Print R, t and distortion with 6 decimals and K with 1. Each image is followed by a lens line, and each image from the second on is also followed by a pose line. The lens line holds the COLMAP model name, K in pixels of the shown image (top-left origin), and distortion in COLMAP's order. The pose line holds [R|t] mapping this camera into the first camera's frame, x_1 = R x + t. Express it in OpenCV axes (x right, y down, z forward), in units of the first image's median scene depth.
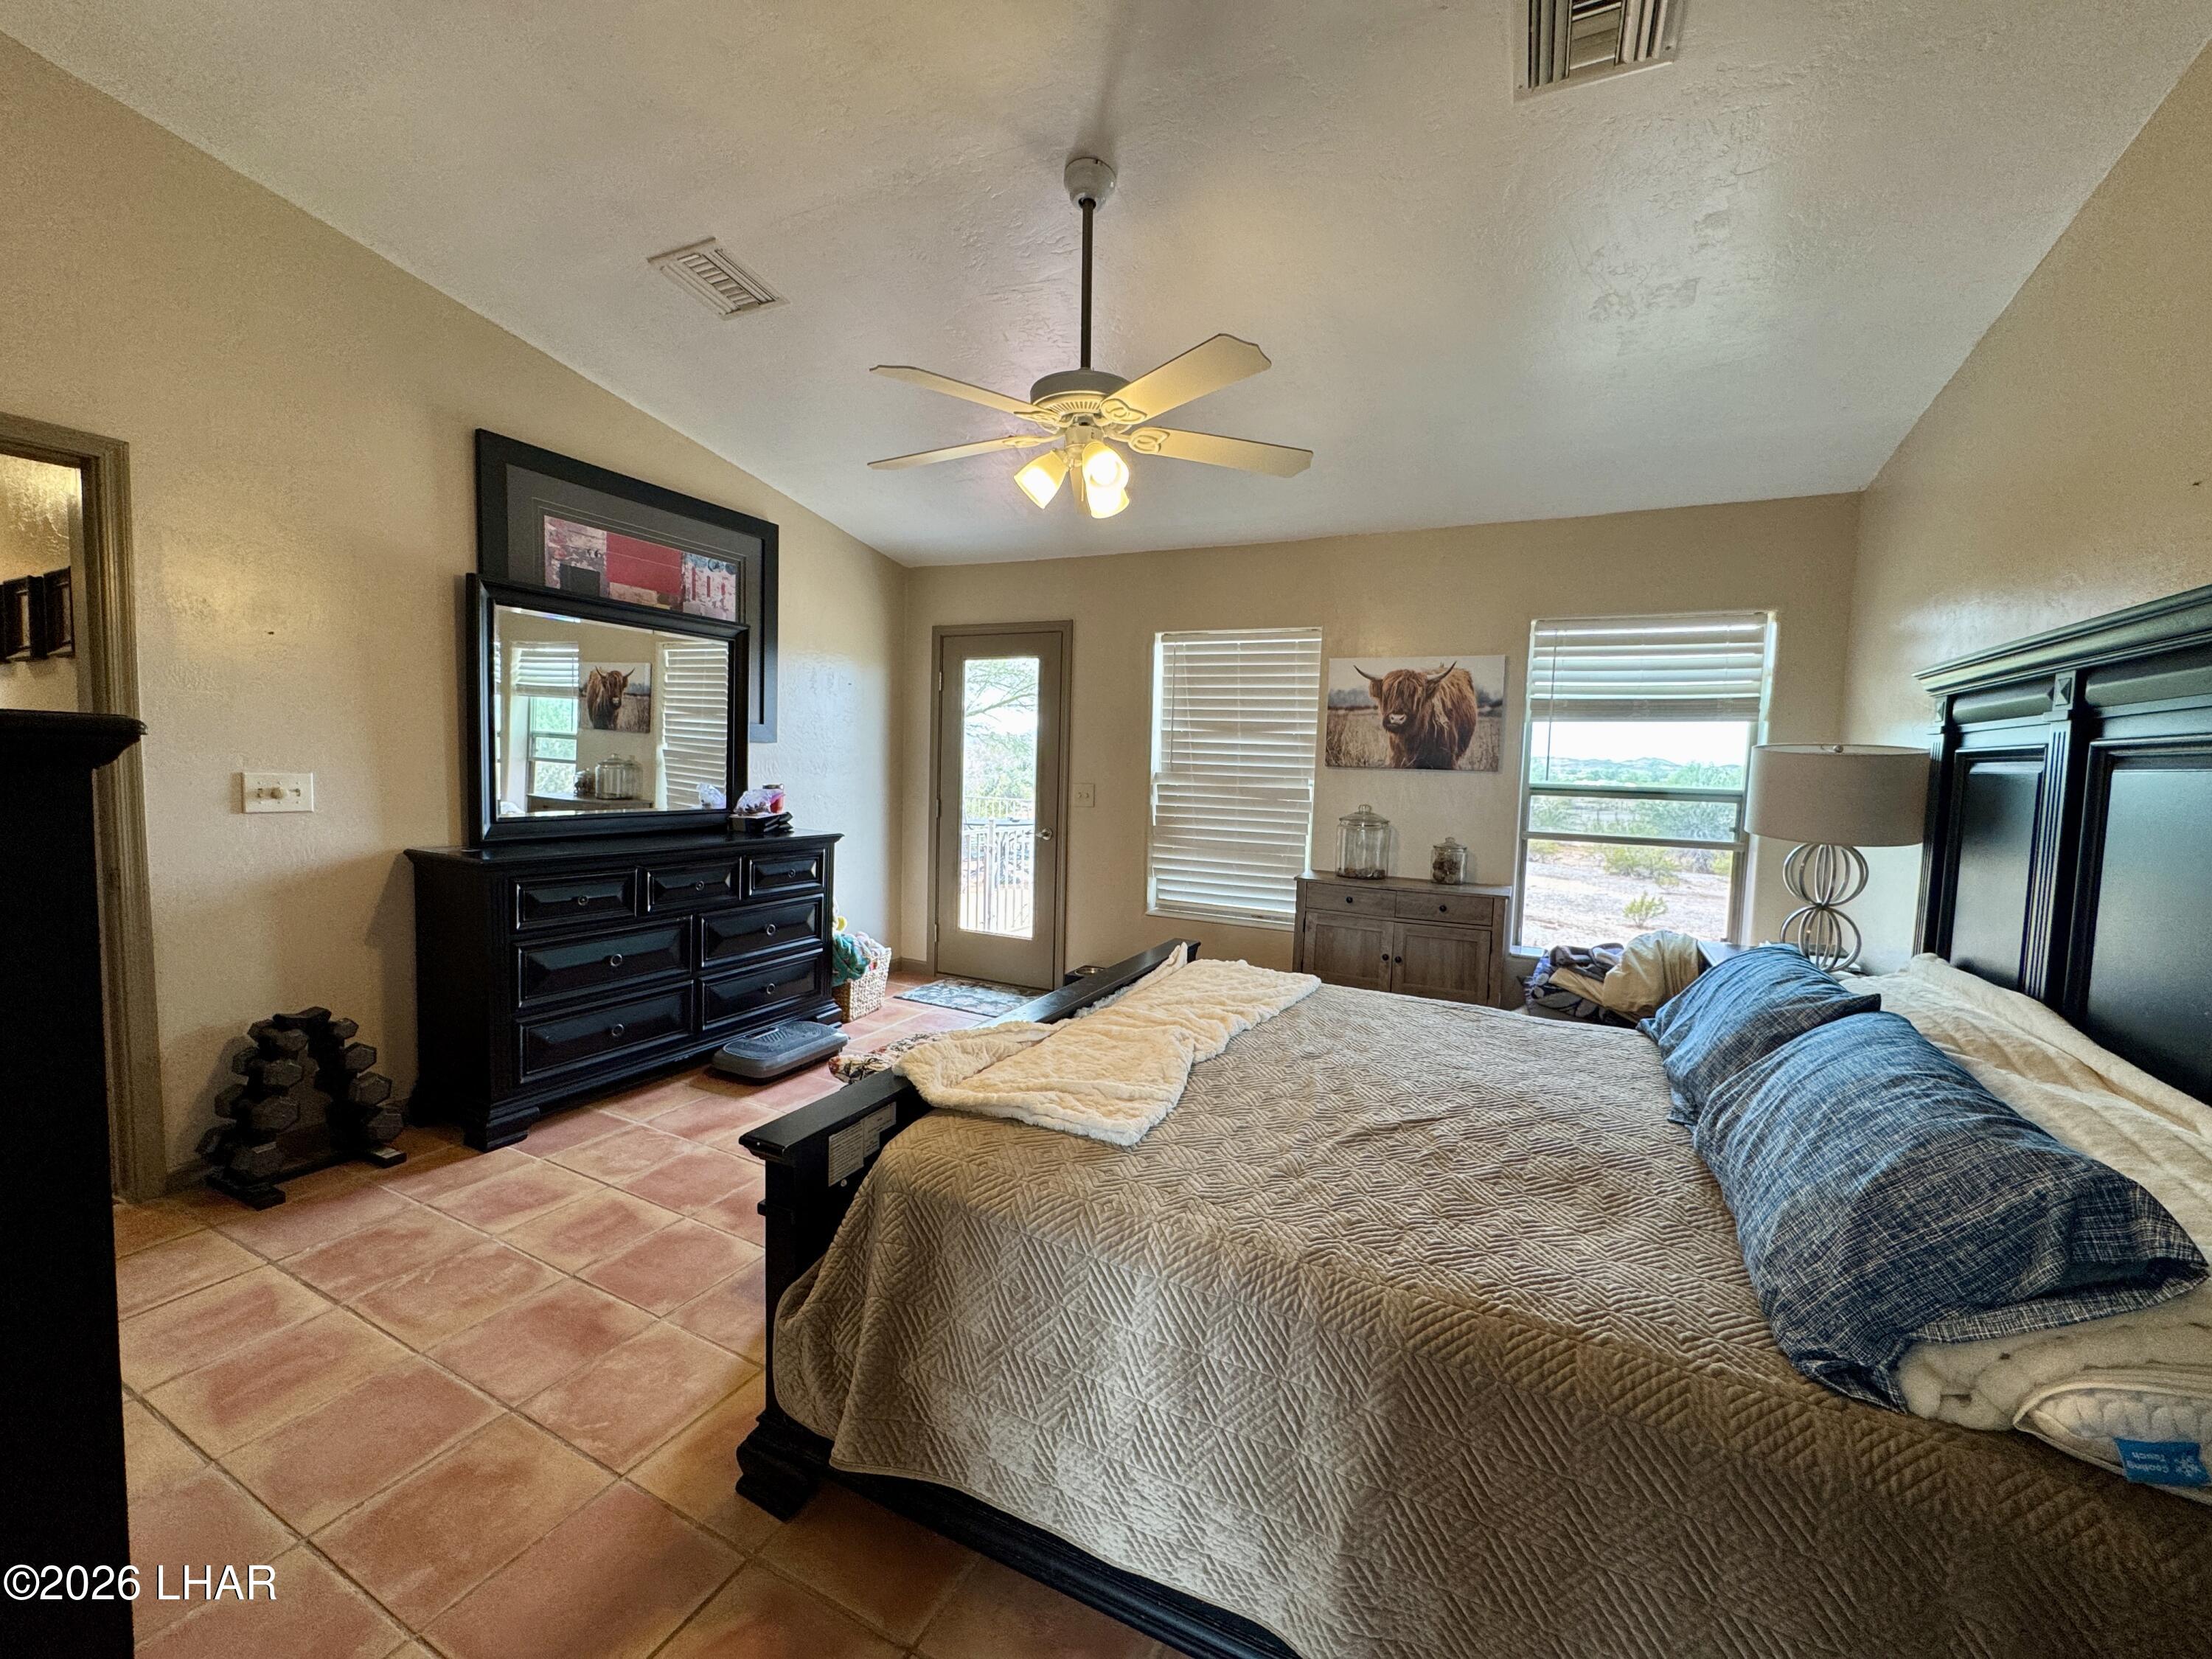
lens RADIAL K [[883.8, 0, 1104.4], [0, 883.8, 830.0], [0, 0, 1]] dist [-0.000286, -0.000349]
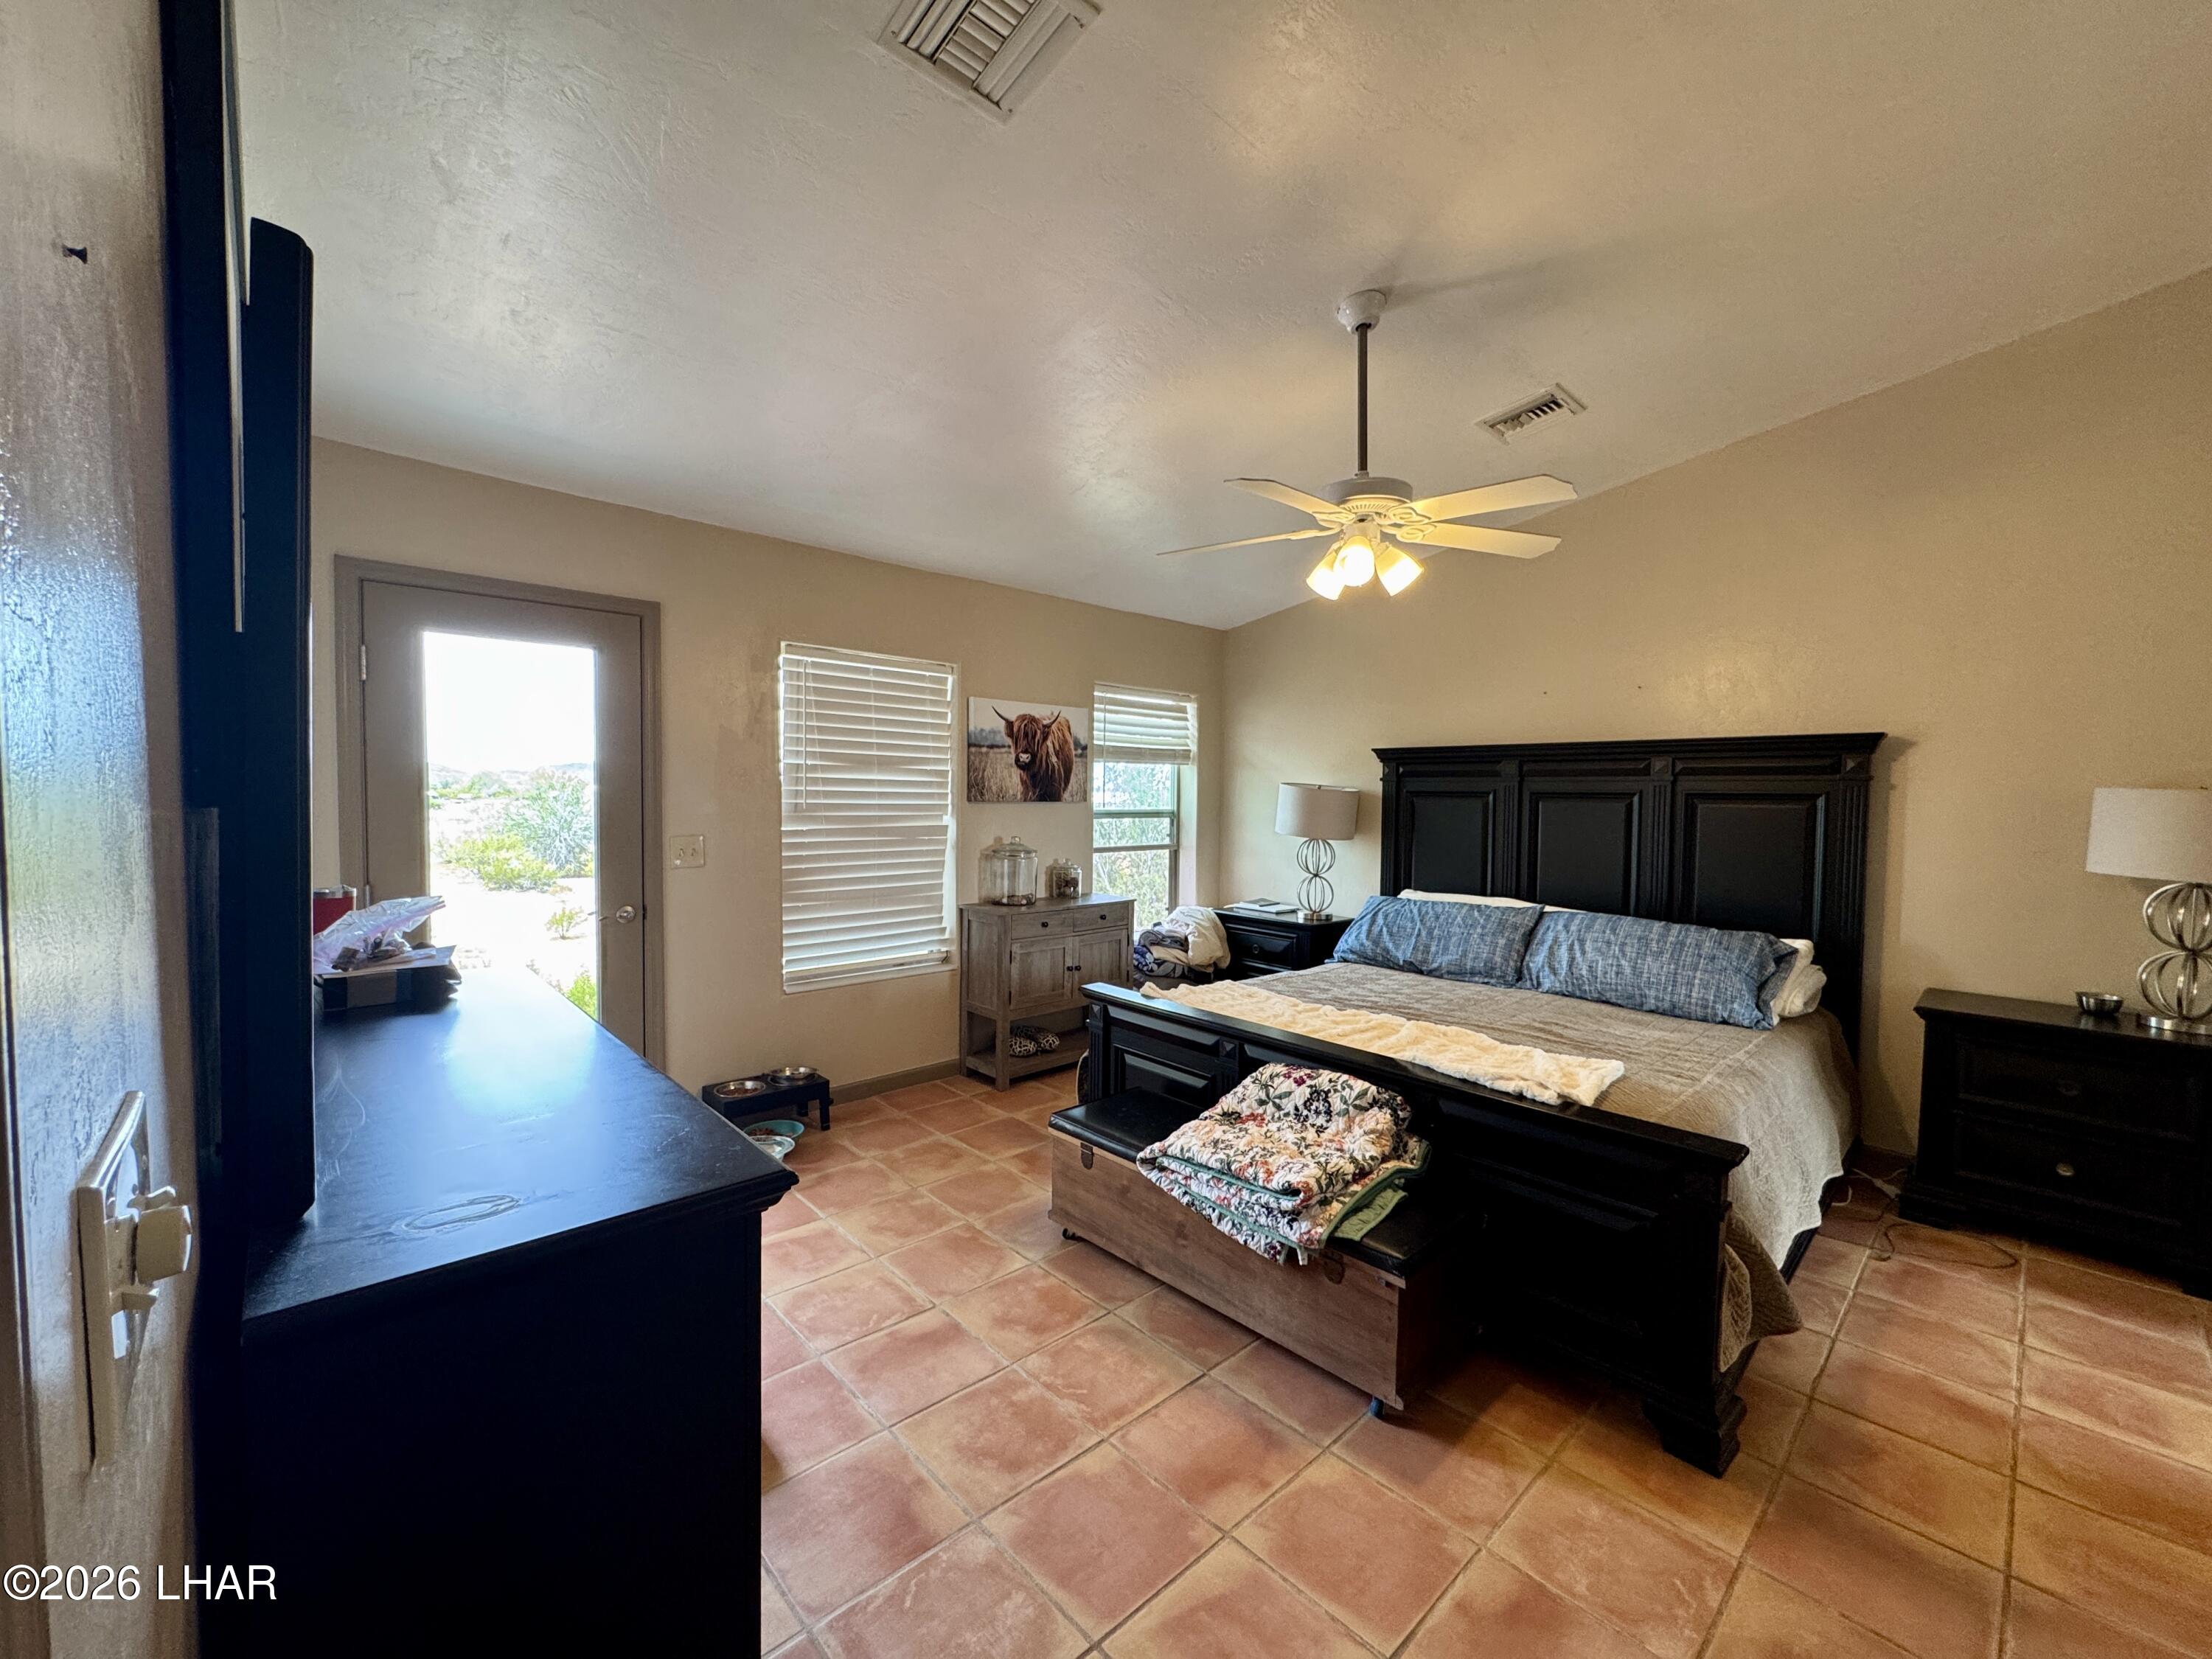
lens RADIAL K [[883.8, 0, 1108.8], [0, 883.8, 823.8], [0, 0, 1]] dist [-0.000286, -0.000349]
pose [[0.354537, -0.059258, 0.933162, -0.669493], [0.071372, 0.996793, 0.036182, -0.074787], [-0.932314, 0.053774, 0.357630, 0.503341]]
